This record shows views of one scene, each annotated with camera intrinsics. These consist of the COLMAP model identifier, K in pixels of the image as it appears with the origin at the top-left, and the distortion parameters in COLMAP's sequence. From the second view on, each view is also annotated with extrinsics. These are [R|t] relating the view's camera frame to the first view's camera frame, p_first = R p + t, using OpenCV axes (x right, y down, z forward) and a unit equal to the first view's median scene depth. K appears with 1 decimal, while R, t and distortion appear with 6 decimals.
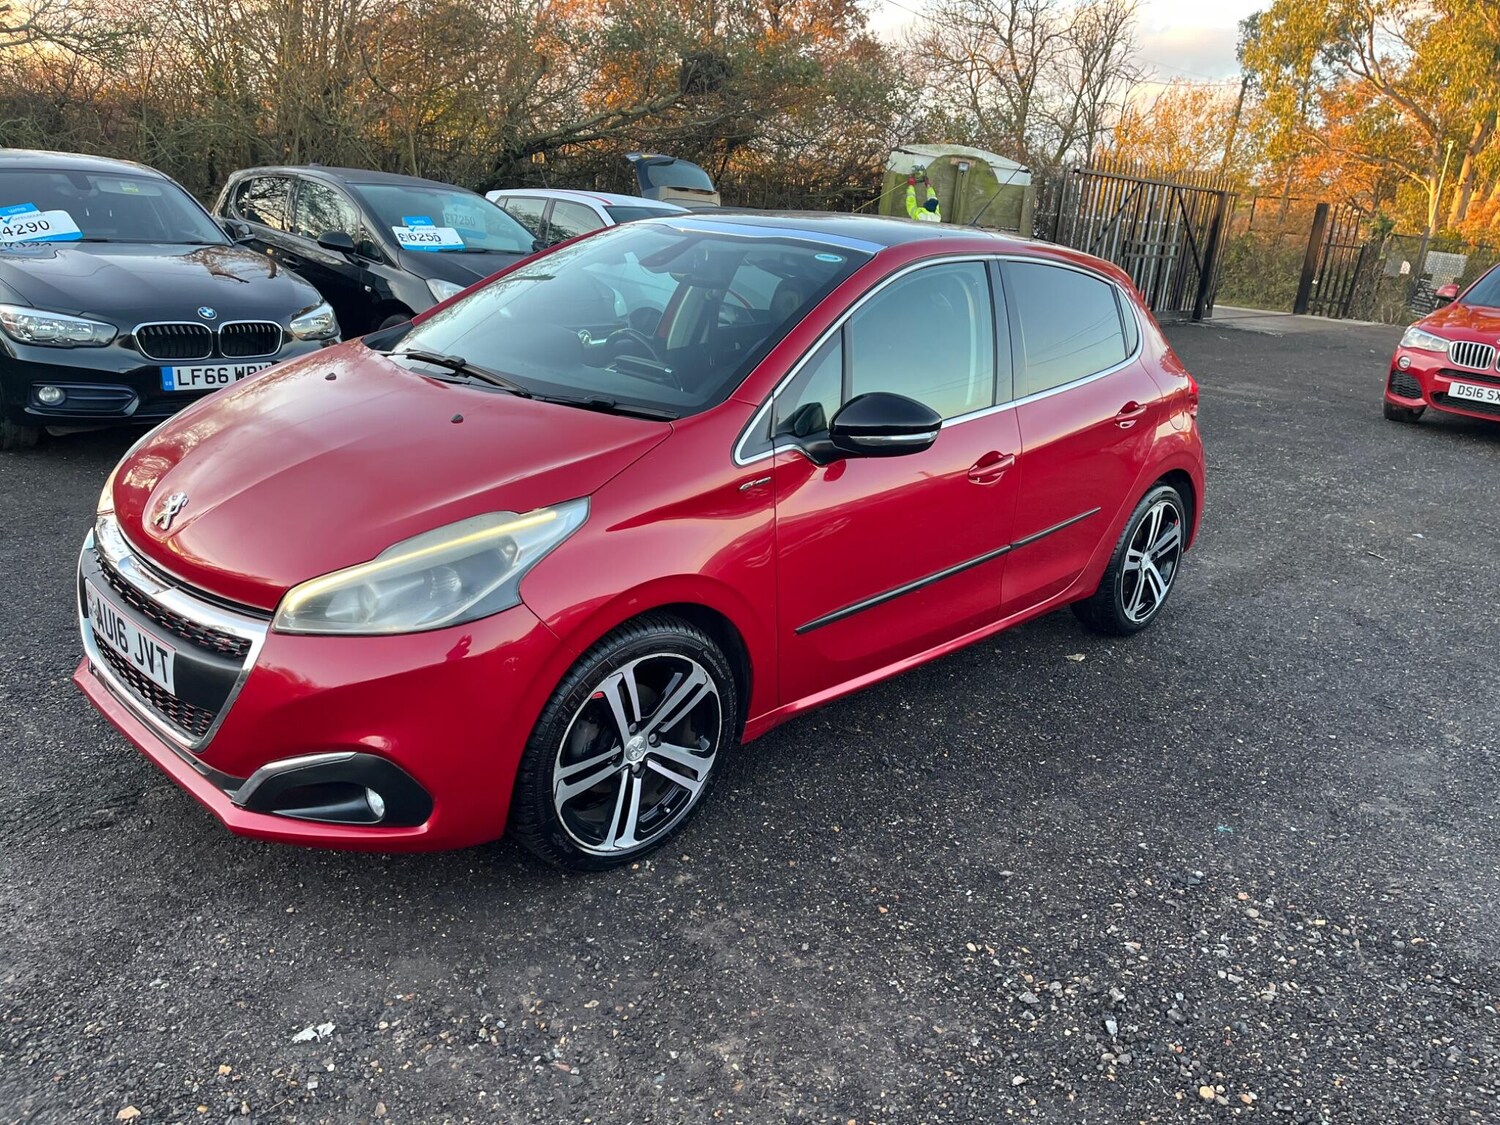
lens RADIAL K [[1118.7, 0, 758.6], [0, 1118.7, 561.6], [0, 0, 1]] dist [0.074495, -0.094956]
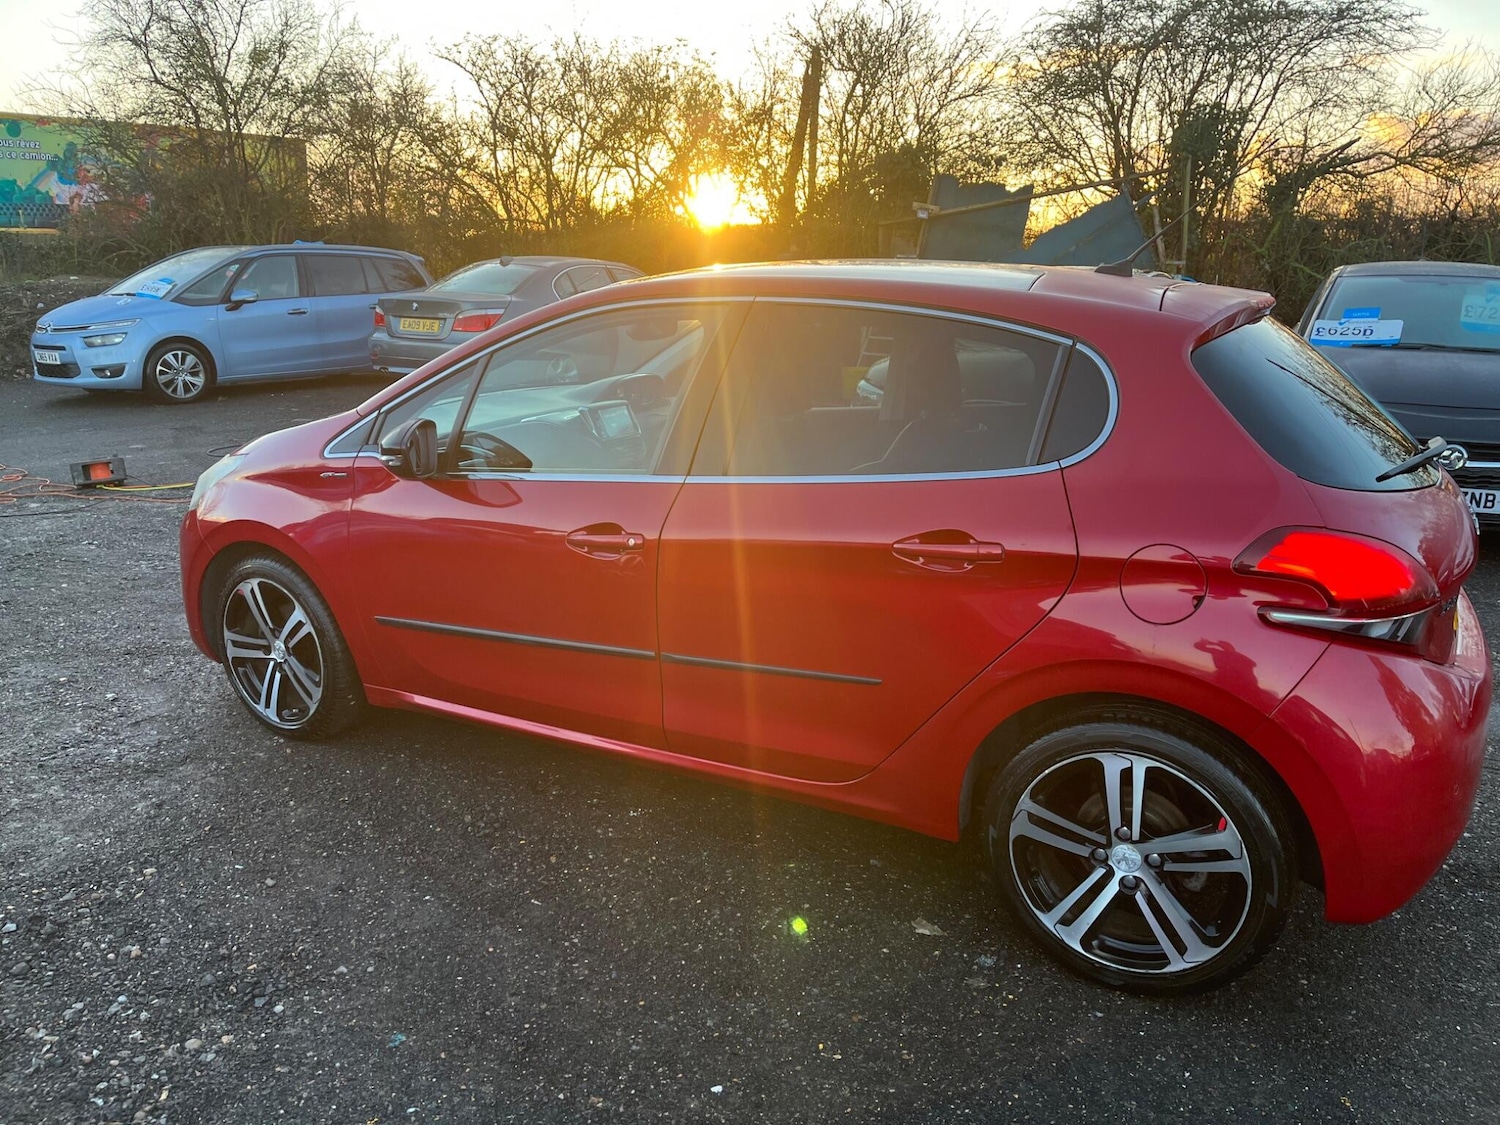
lens RADIAL K [[1118.7, 0, 743.2], [0, 1118.7, 565.1], [0, 0, 1]] dist [0.074495, -0.094956]
pose [[0.254882, 0.178468, -0.950360, 0.898478], [-0.280430, 0.954225, 0.103984, -0.158584], [0.925416, 0.240006, 0.293262, 0.742537]]
